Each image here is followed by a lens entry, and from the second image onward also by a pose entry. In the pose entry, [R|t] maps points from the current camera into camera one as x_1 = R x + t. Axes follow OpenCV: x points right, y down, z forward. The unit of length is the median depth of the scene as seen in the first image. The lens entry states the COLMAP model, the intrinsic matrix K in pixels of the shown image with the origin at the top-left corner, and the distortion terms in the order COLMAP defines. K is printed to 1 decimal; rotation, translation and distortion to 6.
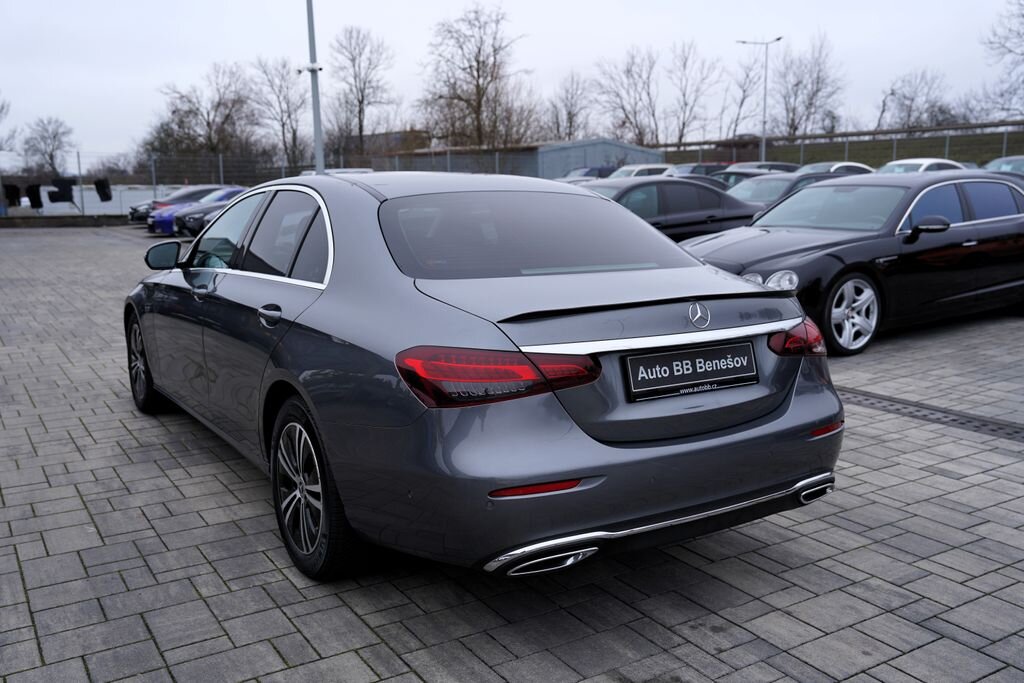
lens RADIAL K [[909.3, 0, 512.0], [0, 909.3, 341.5], [0, 0, 1]] dist [-0.030368, 0.111632]
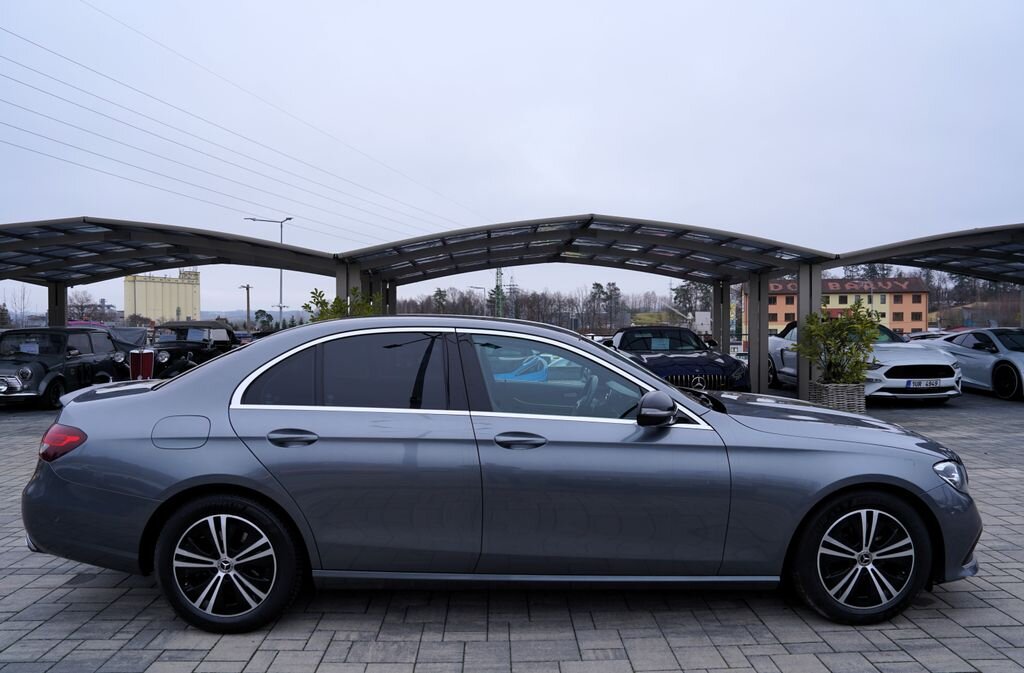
lens RADIAL K [[711.8, 0, 512.0], [0, 711.8, 336.5], [0, 0, 1]] dist [-0.129661, 0.093156]
pose [[-0.514787, 0.022896, -0.857012, 0.057240], [-0.136054, 0.984793, 0.108035, -0.024142], [0.846454, 0.172215, -0.503843, 0.139971]]
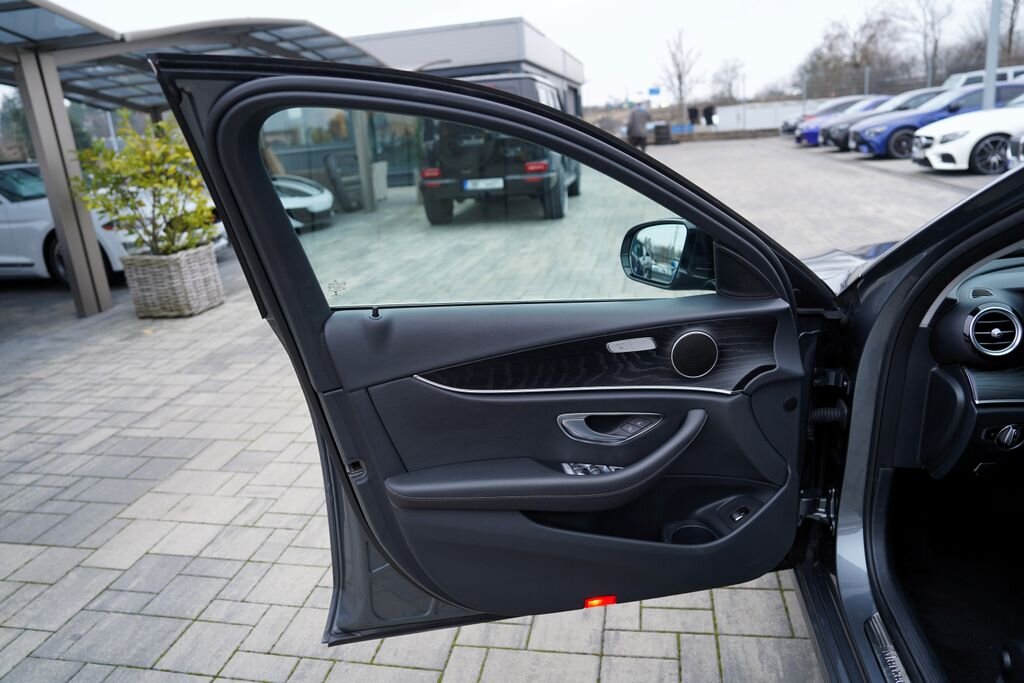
lens RADIAL K [[698.1, 0, 515.0], [0, 698.1, 335.3], [0, 0, 1]] dist [-0.085150, 0.054870]
pose [[0.728732, 0.146699, -0.668901, -0.029822], [-0.039579, 0.984175, 0.172723, -0.011287], [0.683654, -0.099394, 0.723006, 0.073576]]
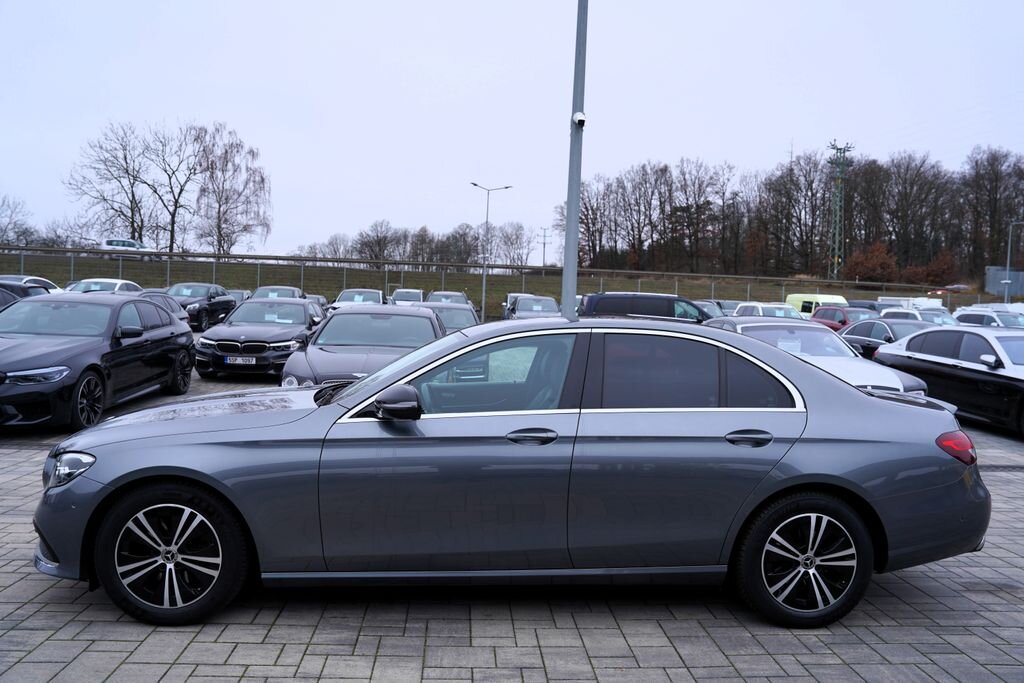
lens RADIAL K [[757.0, 0, 512.0], [0, 757.0, 341.5], [0, 0, 1]] dist [-0.111123, 0.105305]
pose [[0.482989, -0.013821, 0.875517, -0.093350], [0.110326, 0.992868, -0.045189, -0.010506], [-0.868648, 0.118418, 0.481069, 0.055623]]
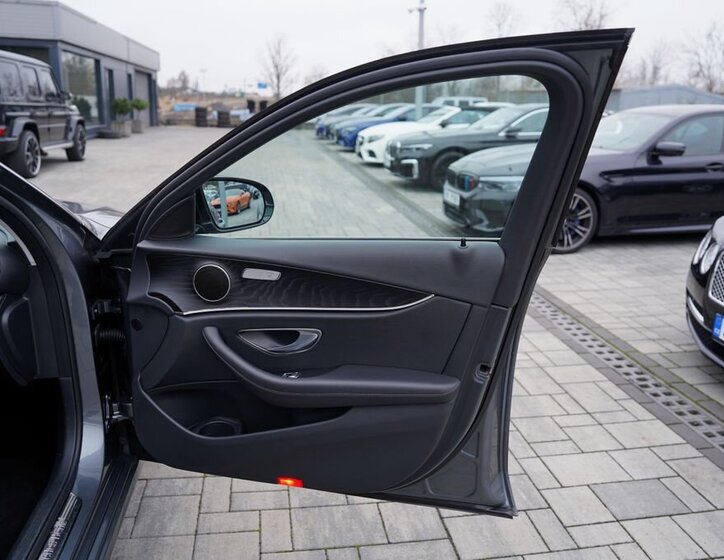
lens RADIAL K [[570.3, 0, 362.0], [0, 570.3, 280.0], [0, 0, 1]] dist [-0.080833, 0.040076]
pose [[0.920586, 0.152415, -0.359571, 0.014568], [-0.109121, 0.984417, 0.137899, -0.014979], [0.374986, -0.087711, 0.922872, 0.100801]]
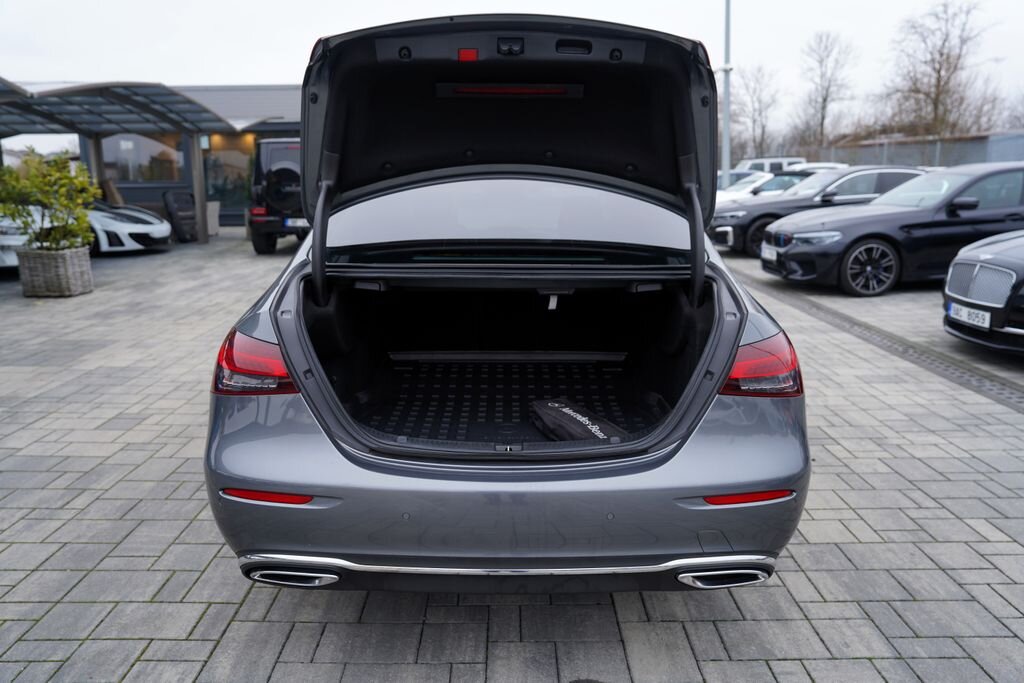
lens RADIAL K [[759.0, 0, 514.5], [0, 759.0, 339.5], [0, 0, 1]] dist [-0.087355, 0.091717]
pose [[0.849244, 0.112395, -0.515899, 0.031682], [-0.088095, 0.993547, 0.071440, -0.003670], [0.520599, -0.015222, 0.853666, 0.025314]]
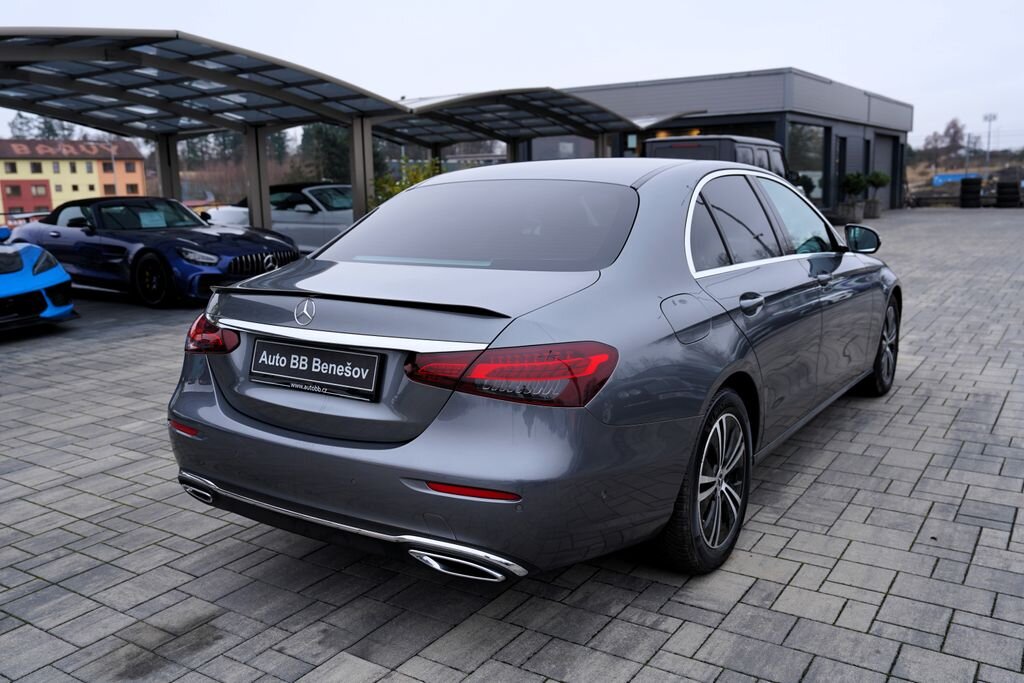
lens RADIAL K [[880.9, 0, 512.0], [0, 880.9, 341.5], [0, 0, 1]] dist [-0.047061, 0.106871]
pose [[0.409031, 0.153921, -0.899445, 0.065955], [-0.125986, 0.985758, 0.111398, -0.007503], [0.903781, 0.067752, 0.422598, 0.046298]]
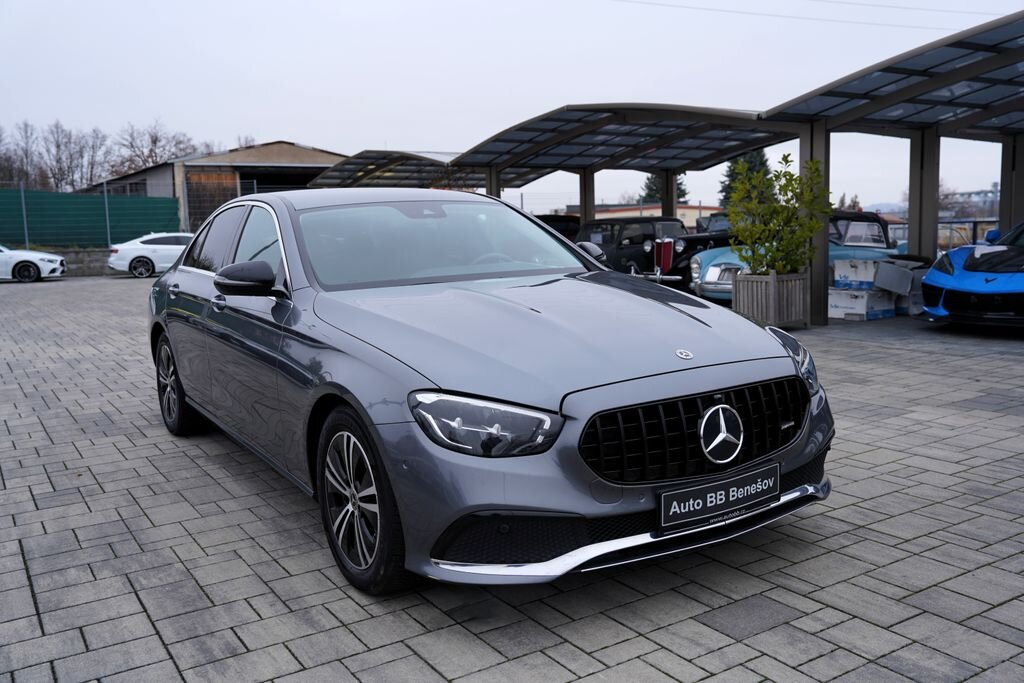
lens RADIAL K [[903.4, 0, 512.0], [0, 903.4, 341.5], [0, 0, 1]] dist [-0.010757, 0.006594]
pose [[-0.999511, 0.030190, 0.008136, -0.029276], [0.031255, 0.957381, 0.287131, -0.029384], [0.000879, 0.287245, -0.957857, 0.197701]]
